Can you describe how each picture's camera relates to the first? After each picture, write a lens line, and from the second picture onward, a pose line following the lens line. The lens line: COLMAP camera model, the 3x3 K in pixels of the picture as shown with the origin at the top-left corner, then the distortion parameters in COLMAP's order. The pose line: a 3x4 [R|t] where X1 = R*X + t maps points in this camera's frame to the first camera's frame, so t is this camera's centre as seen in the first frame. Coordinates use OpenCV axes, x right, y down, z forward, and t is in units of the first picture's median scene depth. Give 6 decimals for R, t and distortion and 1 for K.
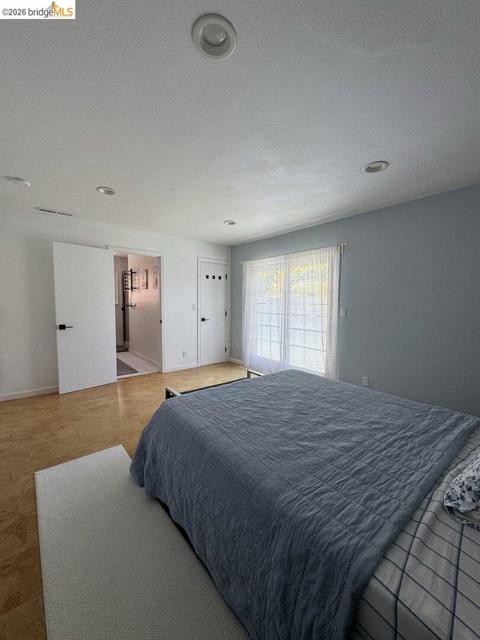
lens RADIAL K [[255.7, 0, 239.0], [0, 255.7, 318.3], [0, 0, 1]] dist [-0.000601, -0.000464]
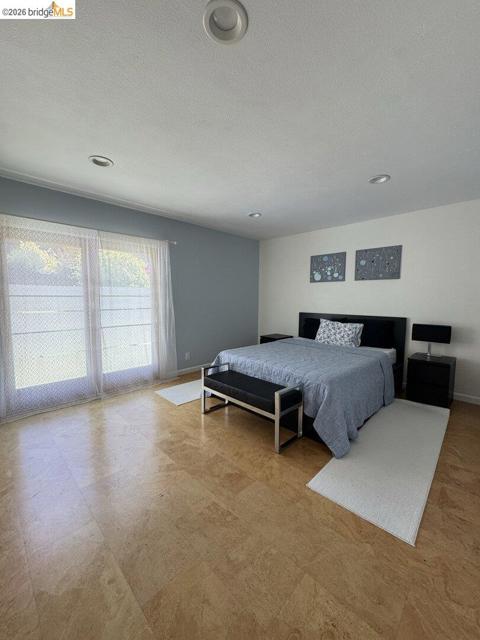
lens RADIAL K [[255.7, 0, 239.6], [0, 255.7, 321.5], [0, 0, 1]] dist [-0.000601, -0.000464]
pose [[-0.111079, -0.095643, 0.989199, -0.756892], [0.086159, 0.990684, 0.105462, -0.031061], [-0.990070, 0.096943, -0.101804, 0.817366]]
